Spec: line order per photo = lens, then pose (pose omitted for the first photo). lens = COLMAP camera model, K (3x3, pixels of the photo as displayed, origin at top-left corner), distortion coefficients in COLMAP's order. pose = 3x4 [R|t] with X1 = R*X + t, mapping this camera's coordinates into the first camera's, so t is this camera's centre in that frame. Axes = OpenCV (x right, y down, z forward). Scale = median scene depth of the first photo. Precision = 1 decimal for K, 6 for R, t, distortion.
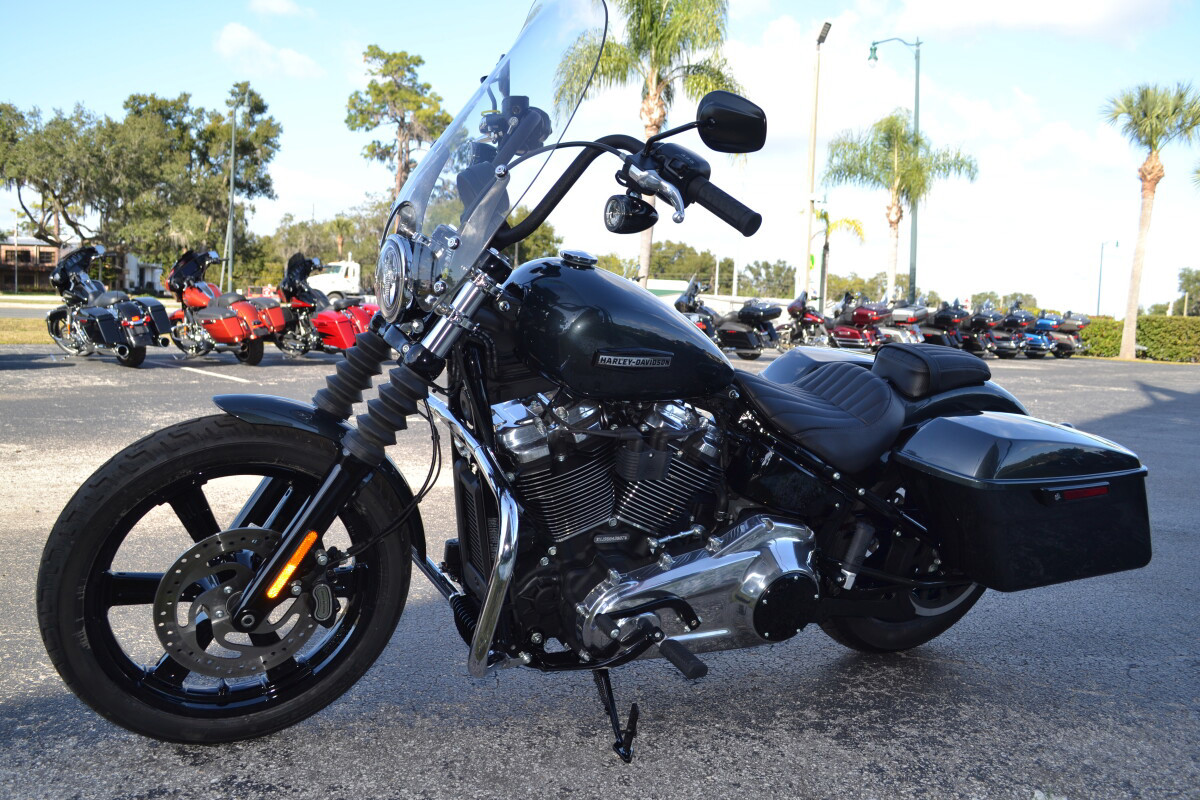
lens RADIAL K [[1089.8, 0, 623.4], [0, 1089.8, 424.4], [0, 0, 1]] dist [-0.087636, 0.027484]
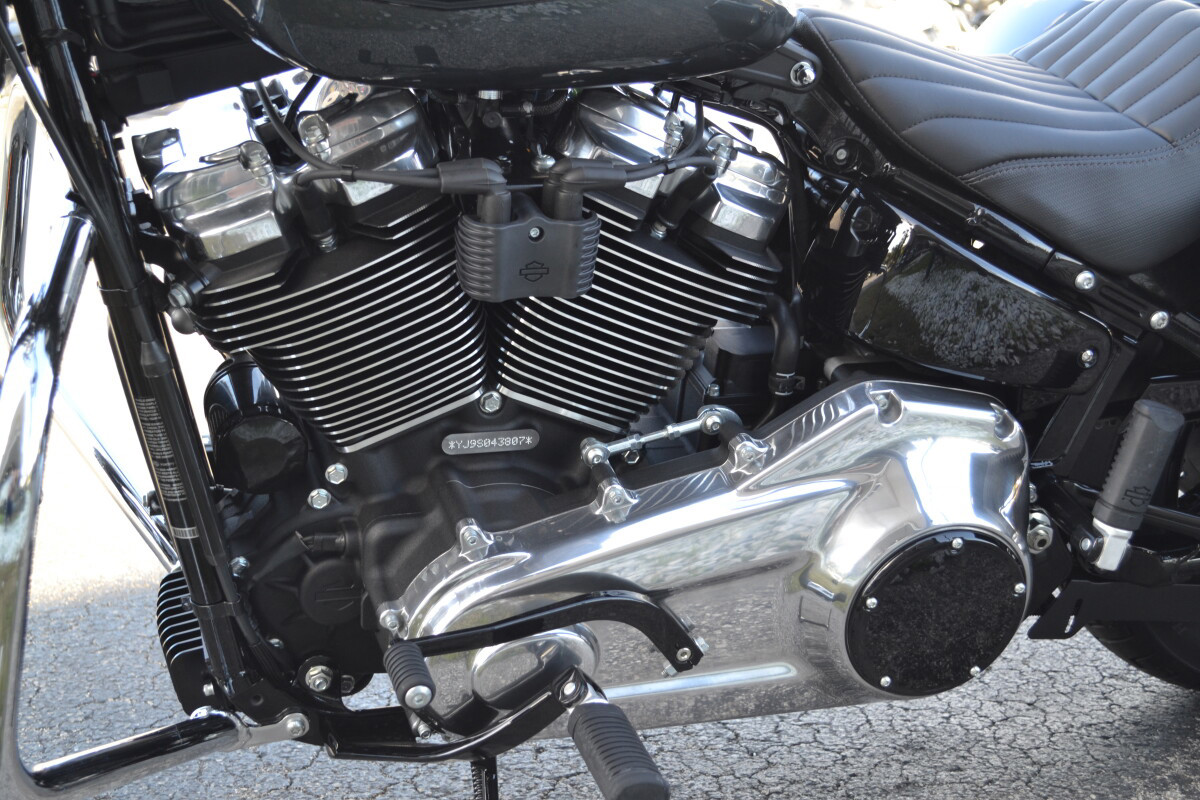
lens RADIAL K [[1733.9, 0, 637.5], [0, 1733.9, 444.7], [0, 0, 1]] dist [-0.019246, 0.000000]
pose [[0.981409, 0.004168, -0.191882, 0.158723], [0.022546, 0.990339, 0.136824, 0.017693], [0.190599, -0.138607, 0.971833, 0.362378]]
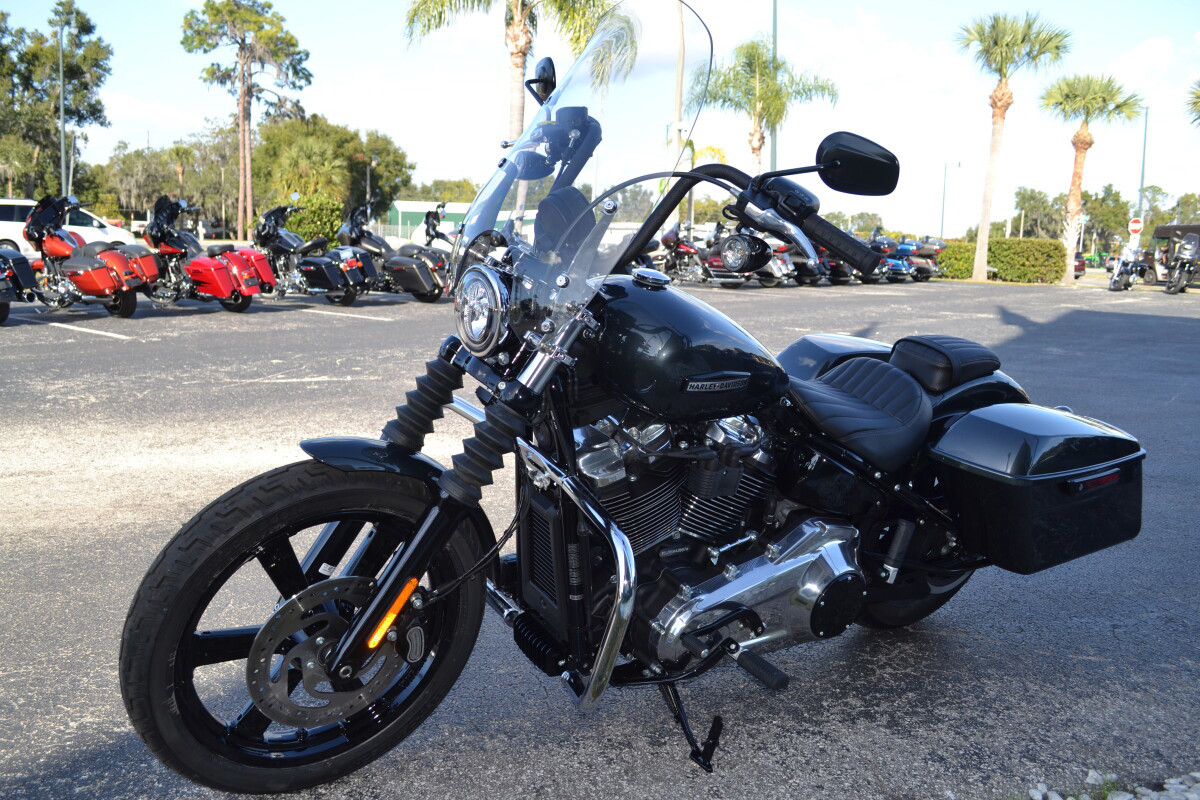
lens RADIAL K [[1089.8, 0, 629.0], [0, 1089.8, 422.0], [0, 0, 1]] dist [-0.087636, 0.027484]
pose [[0.989890, -0.036834, 0.136973, -0.177282], [0.027376, 0.997150, 0.070307, -0.081976], [-0.139173, -0.065846, 0.988077, 0.017513]]
